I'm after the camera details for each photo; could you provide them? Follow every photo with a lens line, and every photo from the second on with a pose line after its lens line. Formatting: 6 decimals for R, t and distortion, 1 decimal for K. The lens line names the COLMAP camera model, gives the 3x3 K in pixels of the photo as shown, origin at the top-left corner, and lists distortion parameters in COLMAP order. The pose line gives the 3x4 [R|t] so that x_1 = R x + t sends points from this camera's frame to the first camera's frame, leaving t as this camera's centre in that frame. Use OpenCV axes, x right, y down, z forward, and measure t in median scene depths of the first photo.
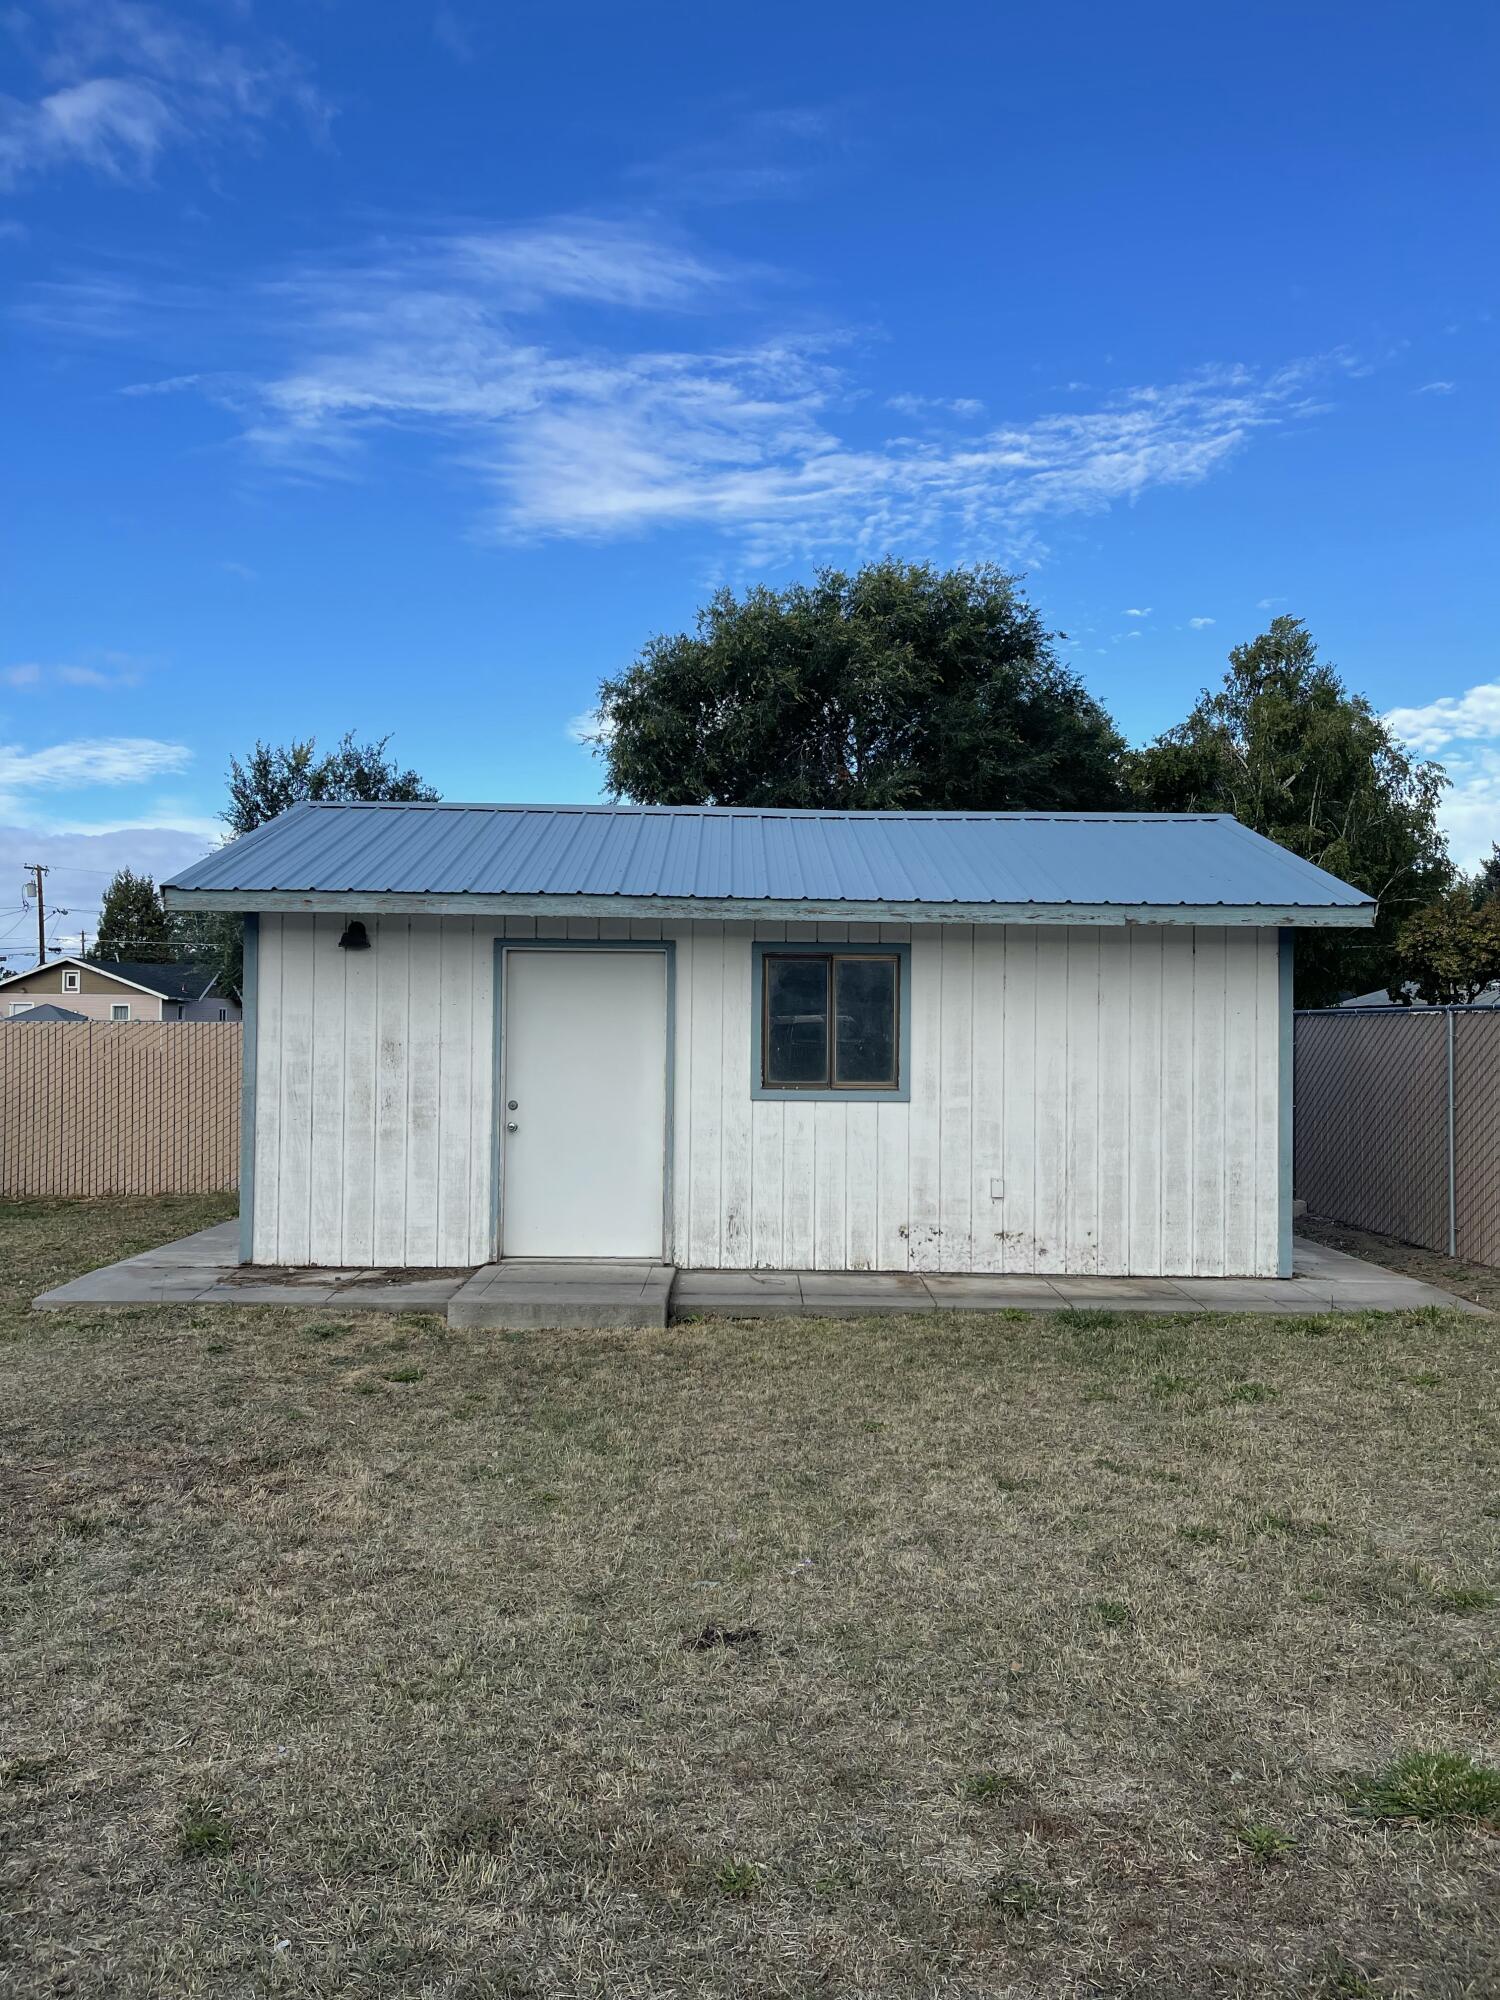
lens RADIAL K [[1547.9, 0, 768.3], [0, 1547.9, 1011.9], [0, 0, 1]] dist [0.076426, -0.118580]
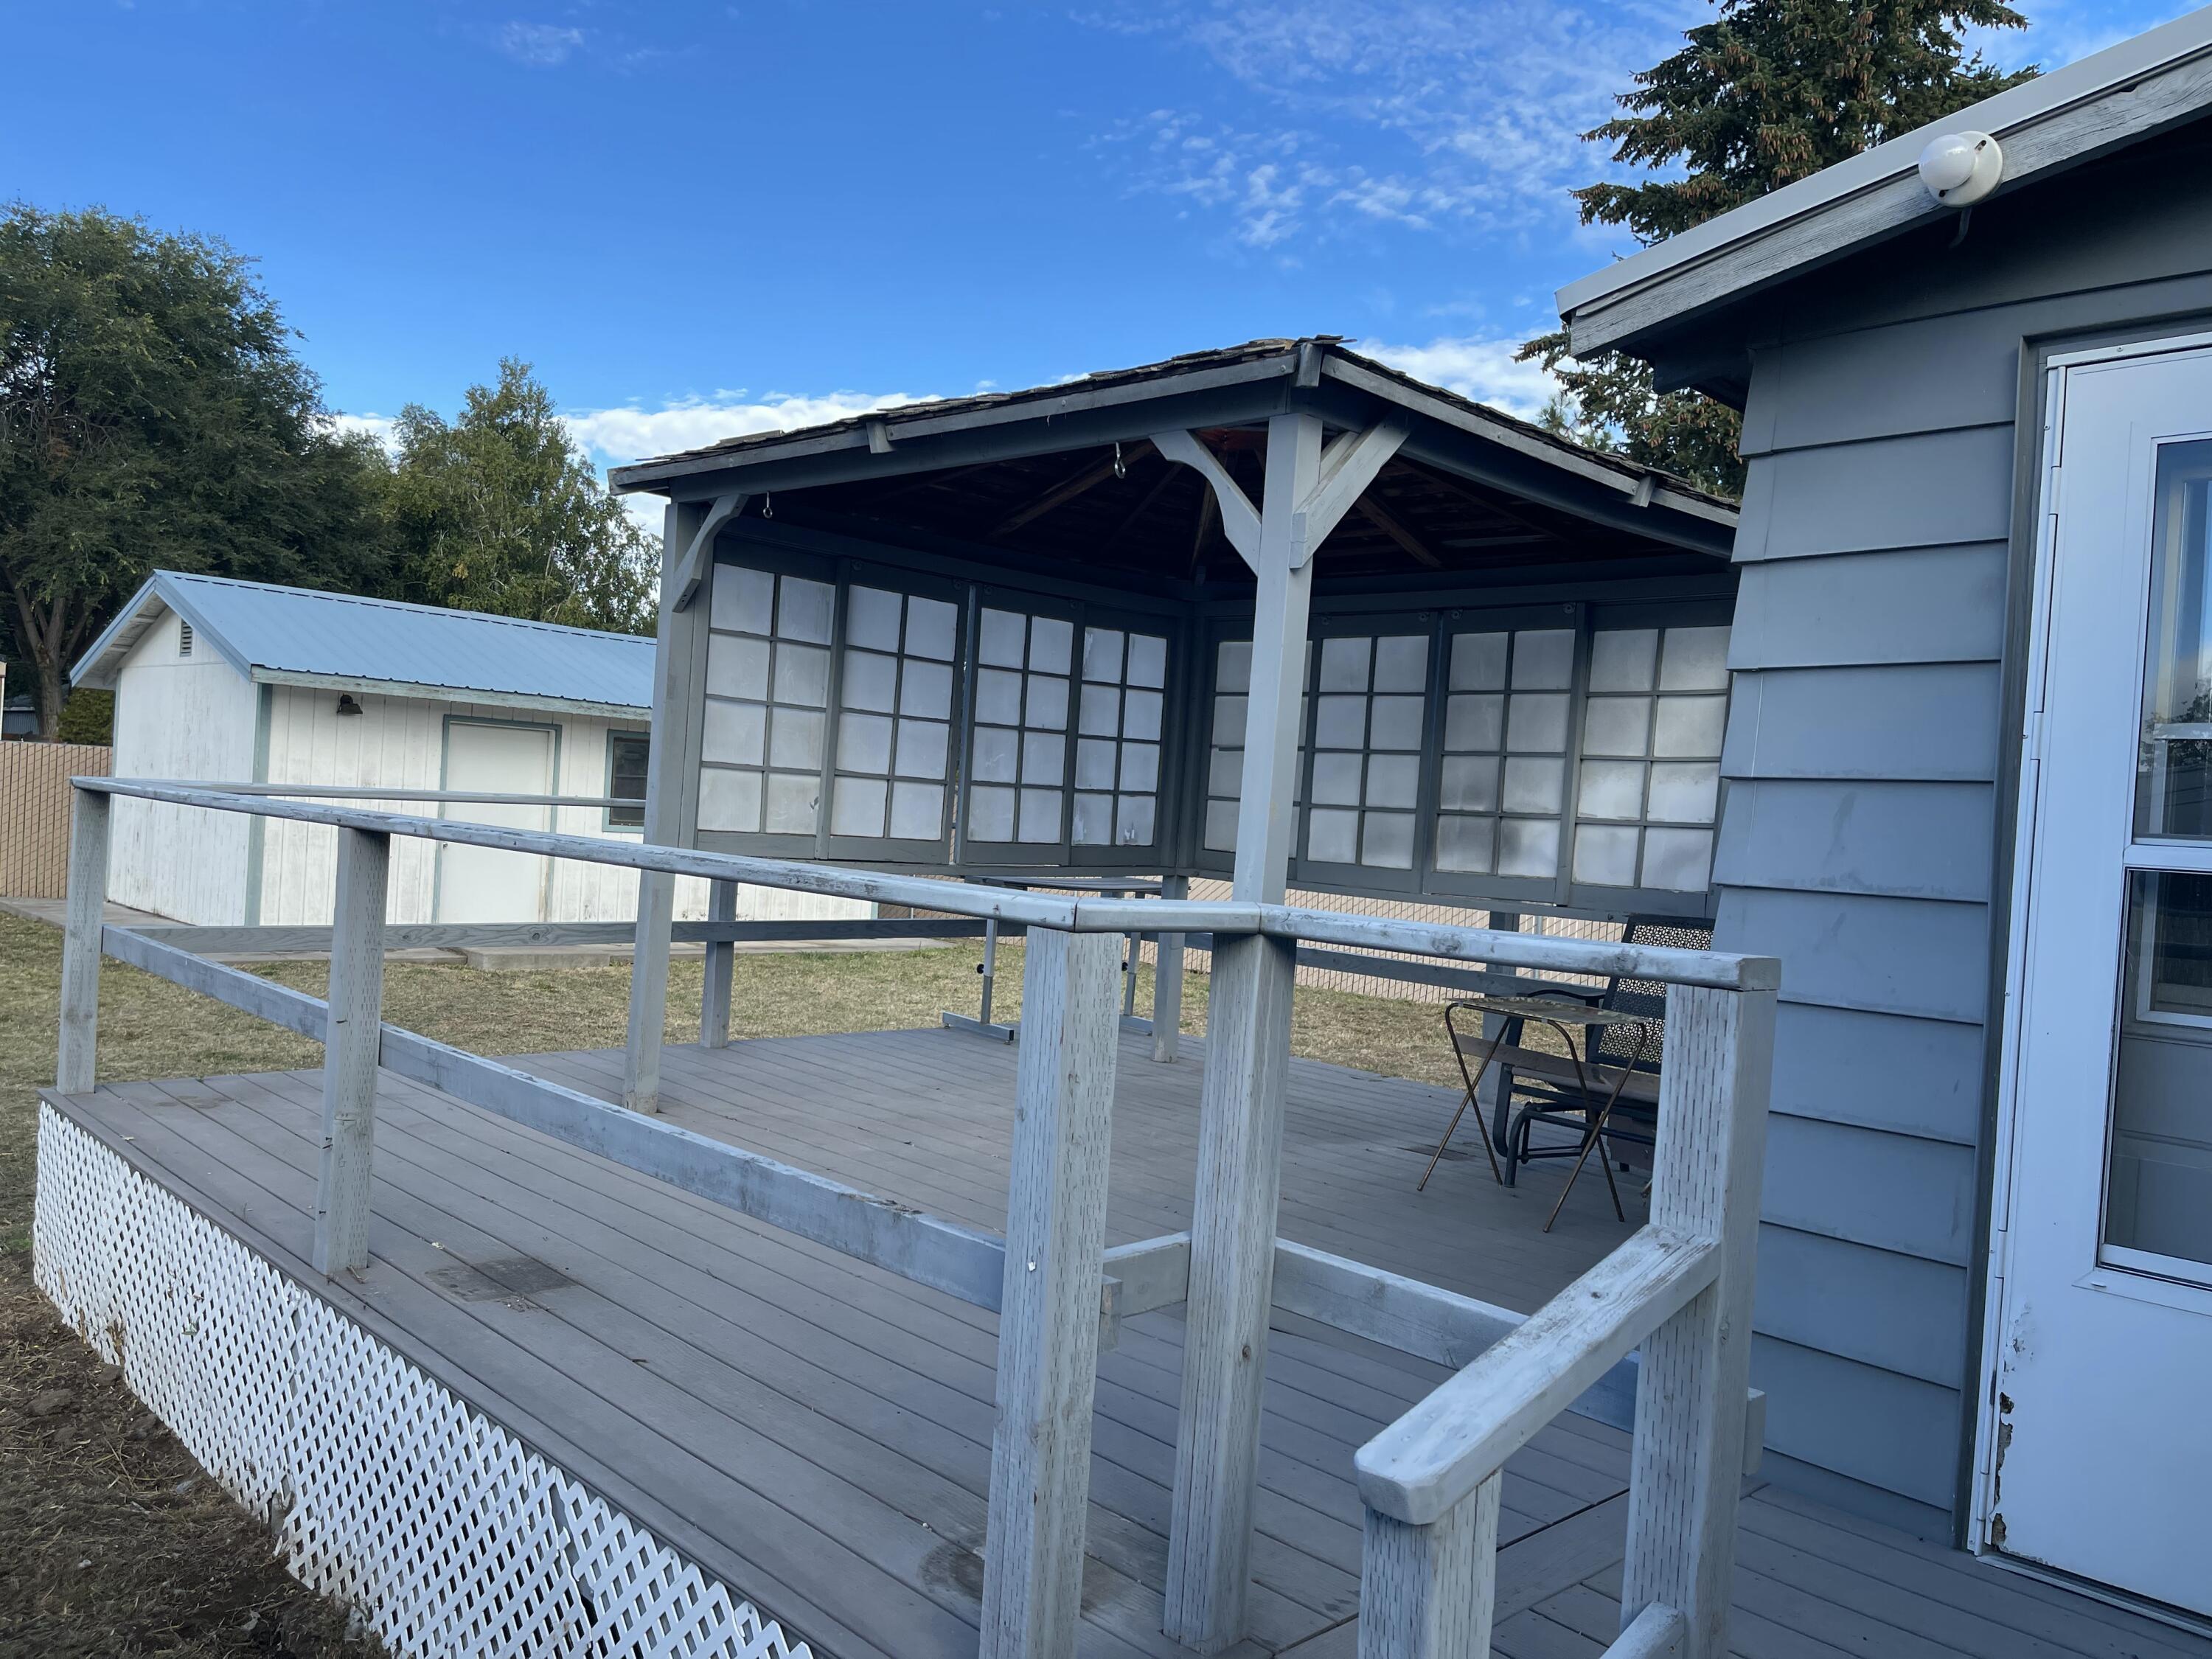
lens RADIAL K [[1712.0, 0, 1106.0], [0, 1712.0, 829.5], [0, 0, 1]] dist [0.076426, -0.118580]
pose [[0.729615, 0.030557, 0.683175, -0.193527], [-0.067461, 0.997345, 0.027438, -0.006457], [-0.680522, -0.066107, 0.729739, -0.144321]]
